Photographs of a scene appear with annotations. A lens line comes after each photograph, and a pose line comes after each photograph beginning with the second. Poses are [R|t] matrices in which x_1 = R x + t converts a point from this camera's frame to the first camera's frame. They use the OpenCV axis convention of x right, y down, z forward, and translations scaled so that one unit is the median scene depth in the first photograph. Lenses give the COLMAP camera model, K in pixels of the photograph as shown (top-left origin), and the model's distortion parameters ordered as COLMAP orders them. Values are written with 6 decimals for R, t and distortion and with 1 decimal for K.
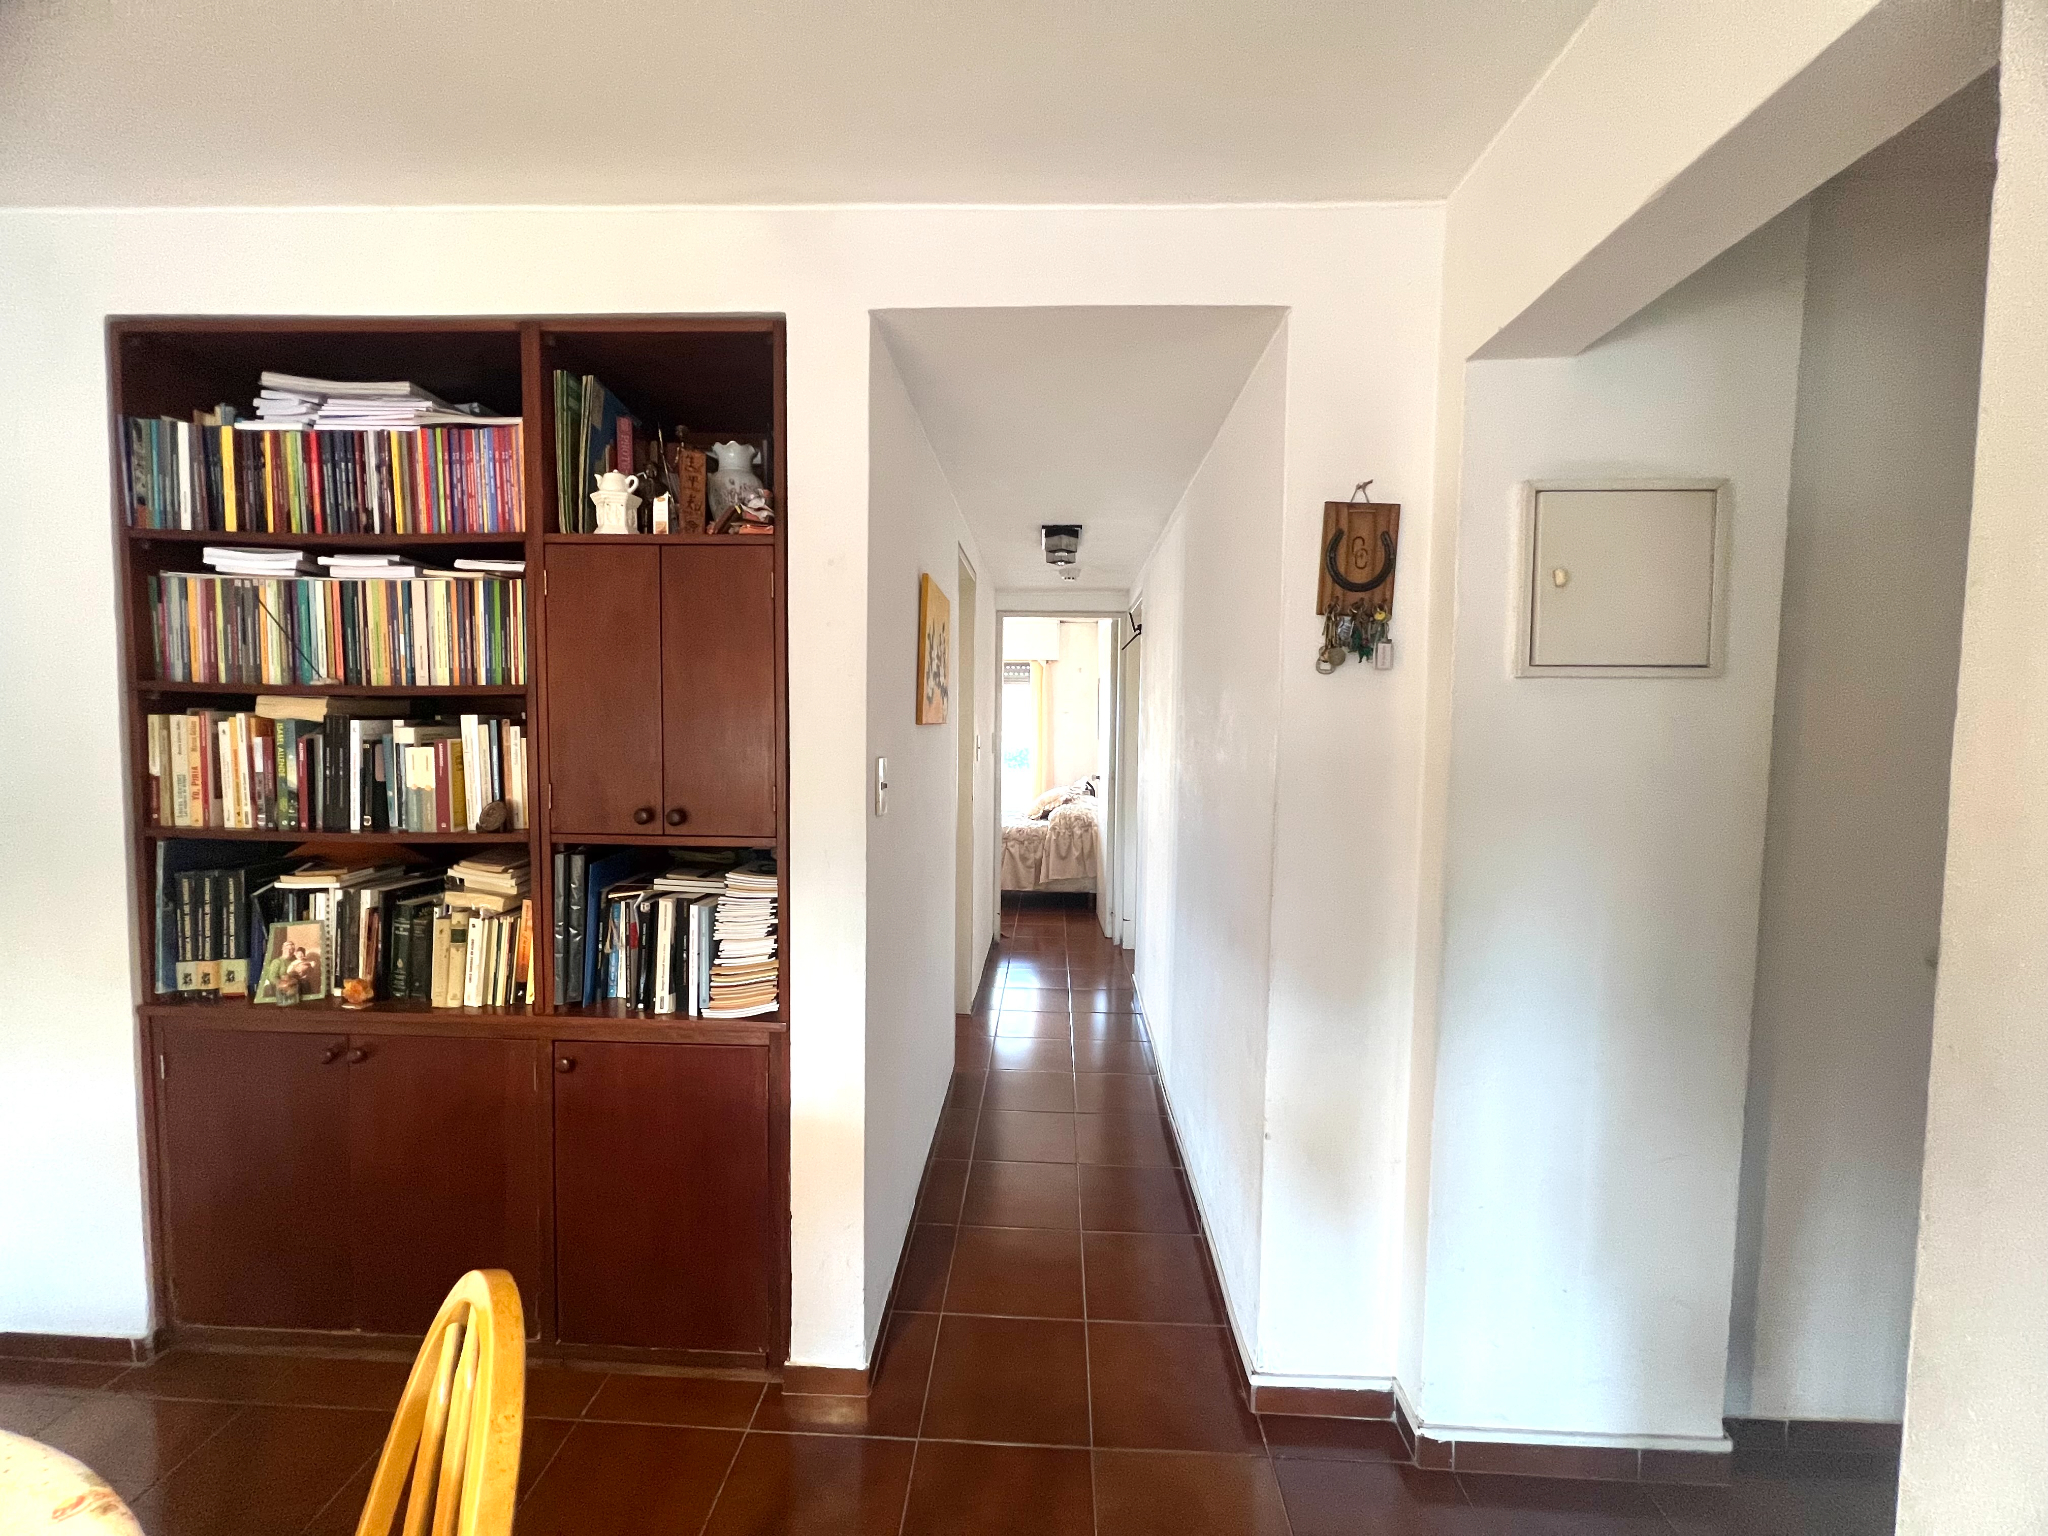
lens RADIAL K [[823.5, 0, 1020.0], [0, 823.5, 762.7], [0, 0, 1]] dist [-0.001769, 0.000199]
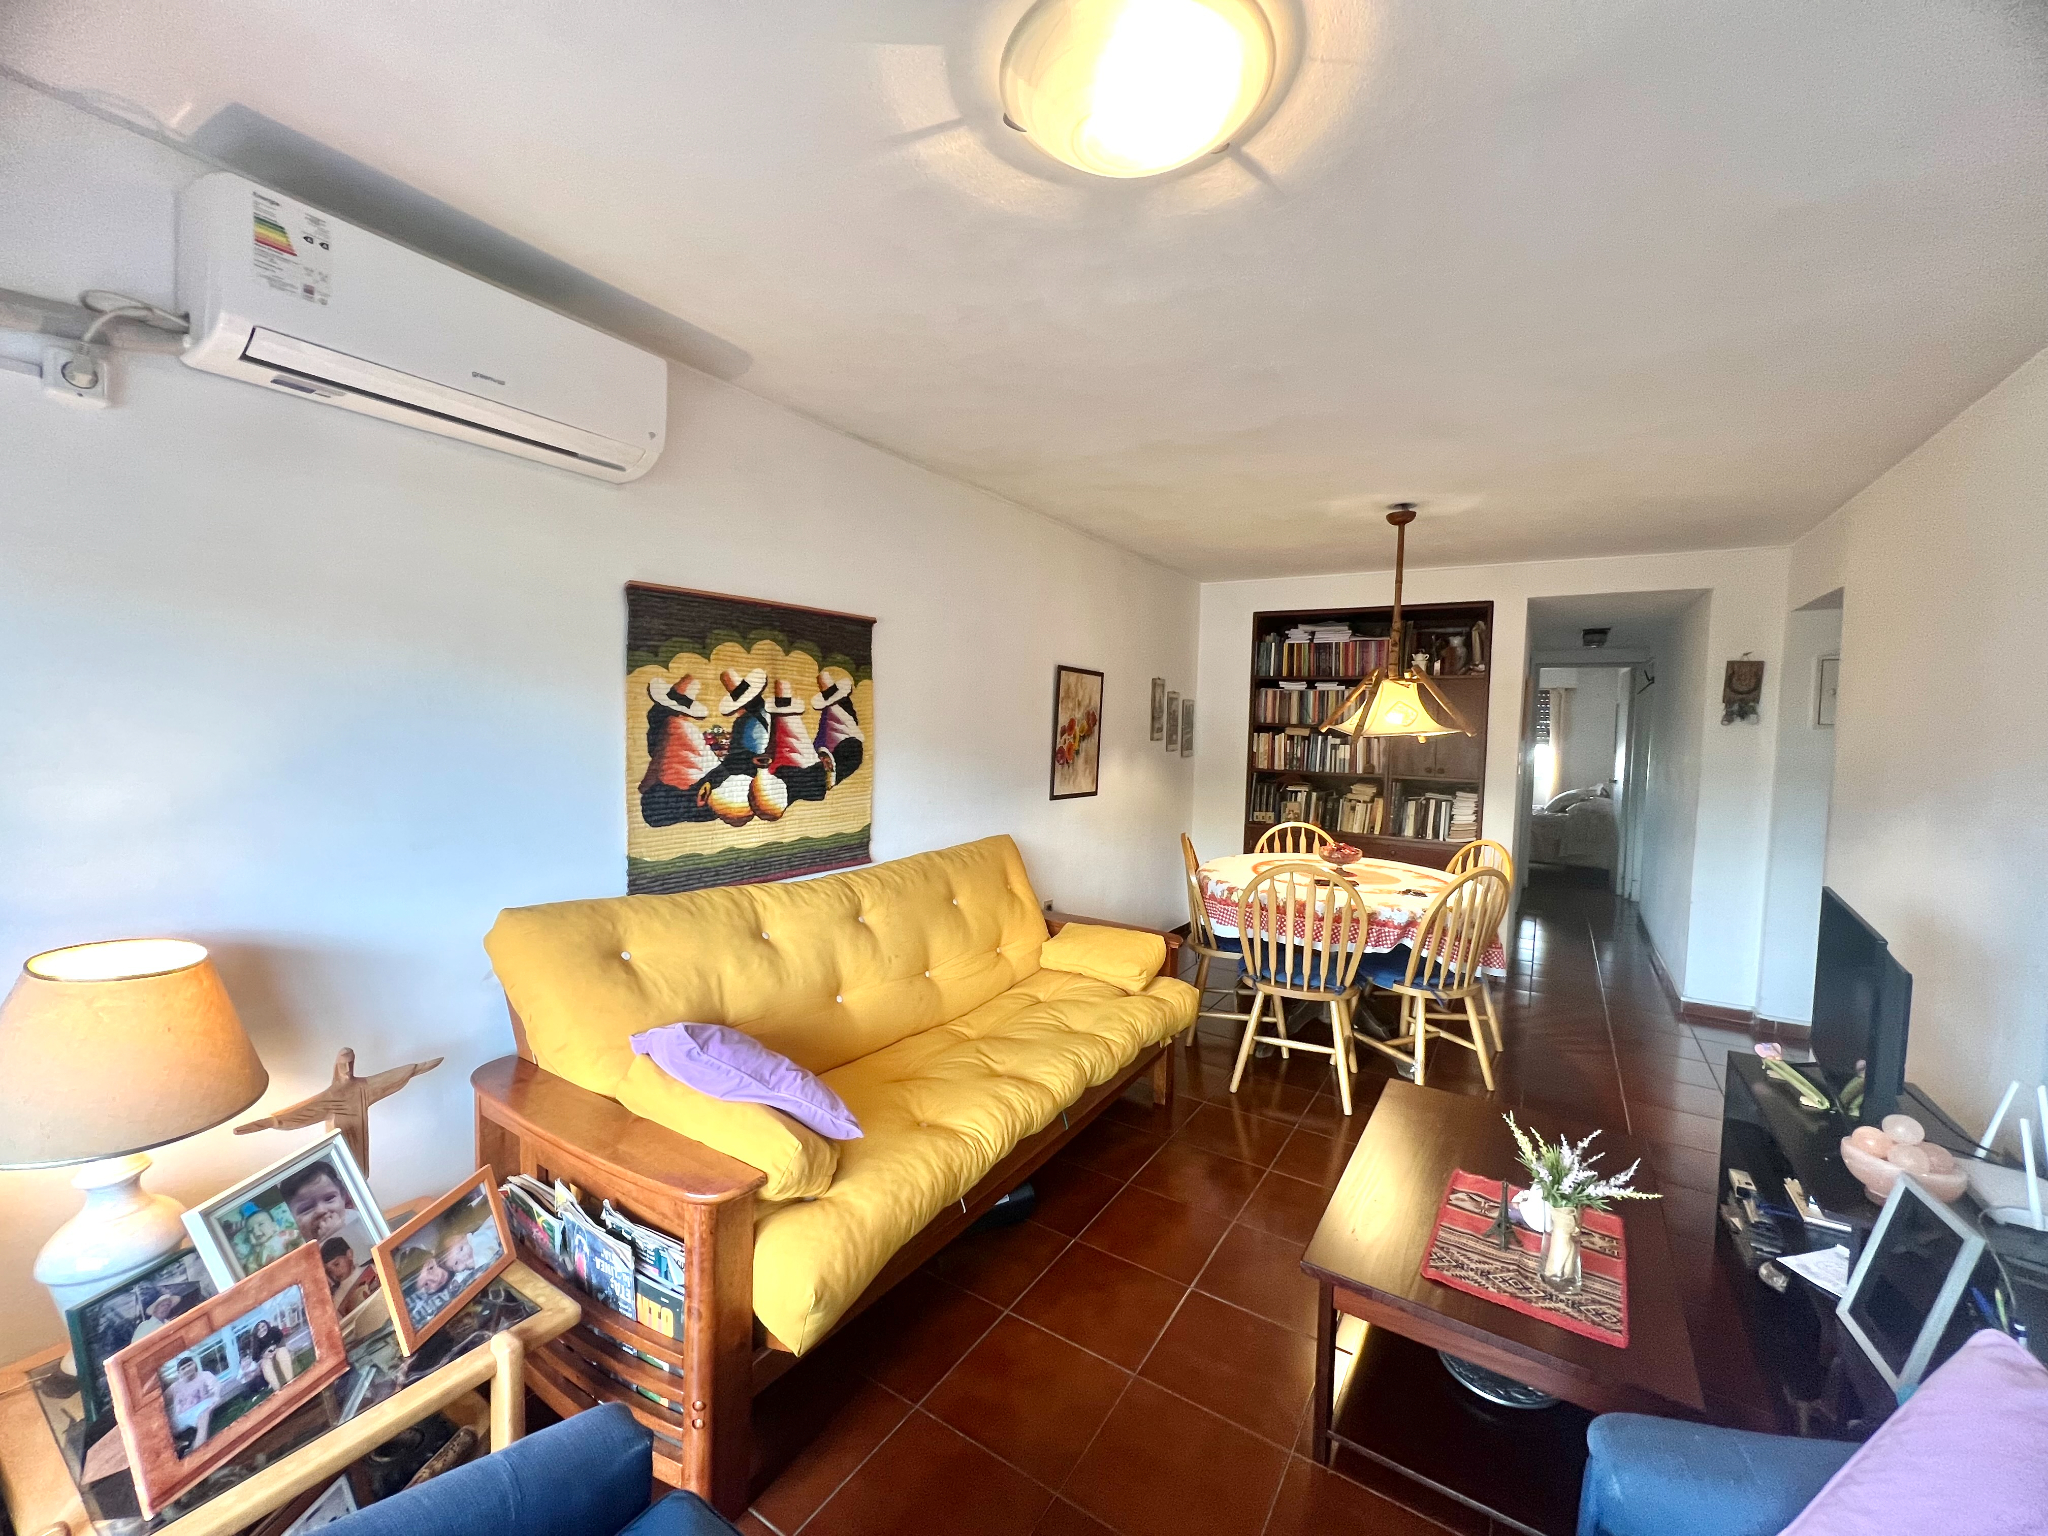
lens RADIAL K [[823.5, 0, 1019.2], [0, 823.5, 760.1], [0, 0, 1]] dist [-0.001769, 0.000199]
pose [[0.862702, 0.032809, -0.504646, -0.223799], [-0.040399, 0.999175, -0.004102, 0.095491], [0.504096, 0.023926, 0.863316, -2.189871]]
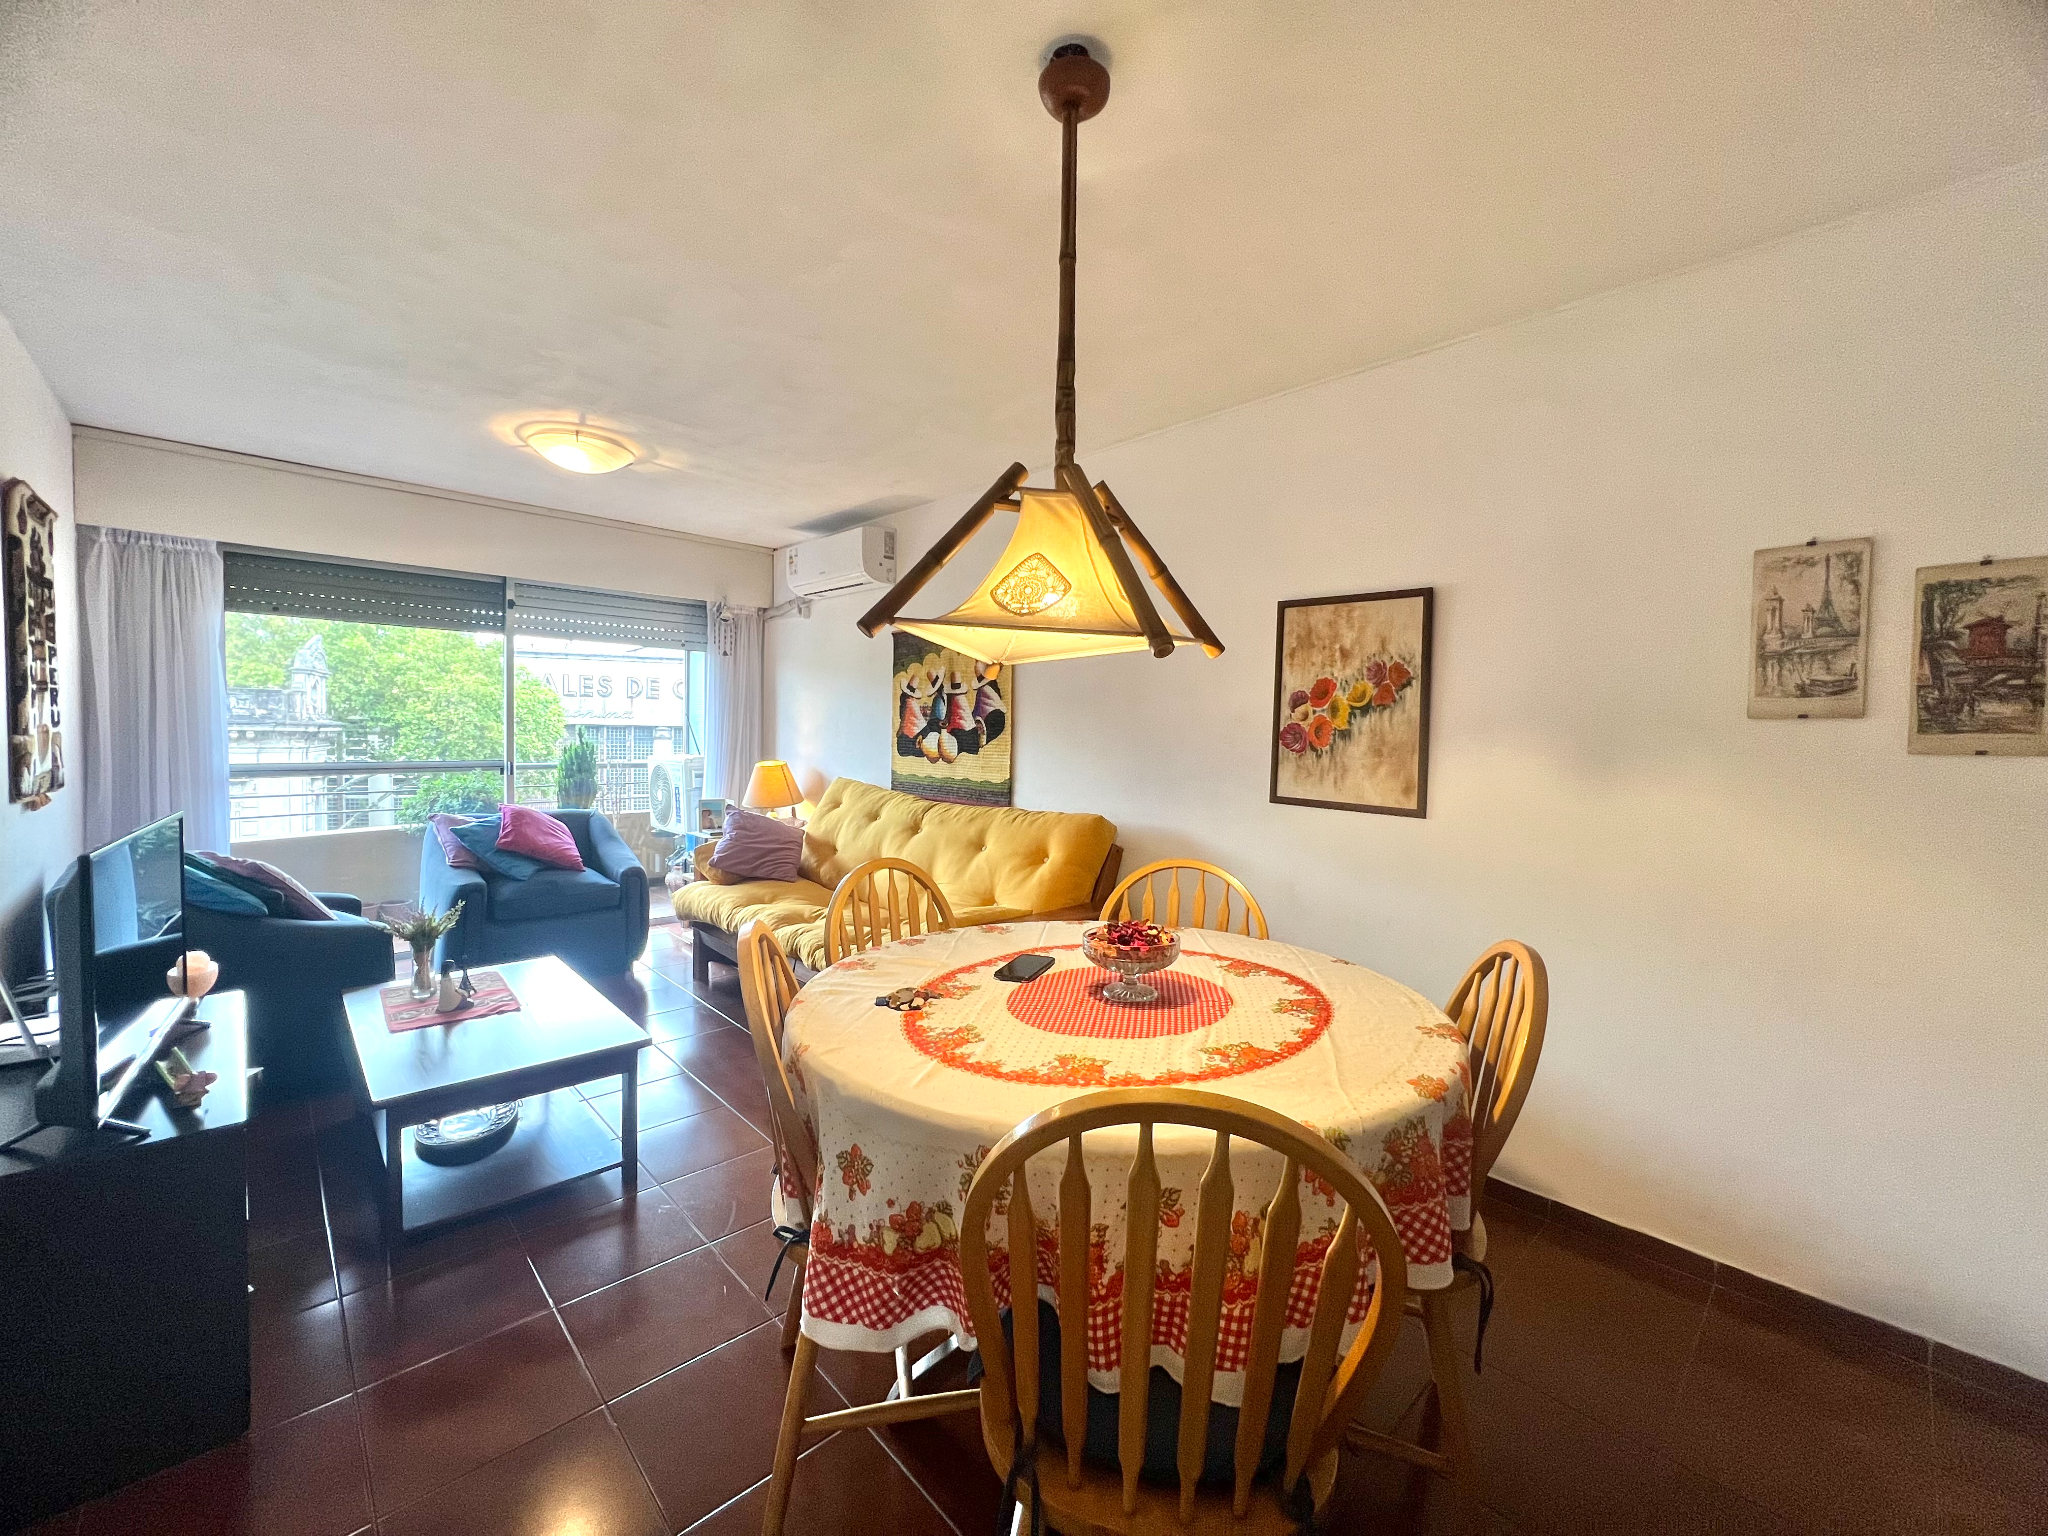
lens RADIAL K [[823.5, 0, 1031.0], [0, 823.5, 762.0], [0, 0, 1]] dist [-0.001769, 0.000199]
pose [[-0.694483, 0.002135, -0.719506, 0.144643], [-0.066697, 0.995499, 0.067331, 0.043356], [0.716411, 0.094749, -0.691214, 0.612908]]
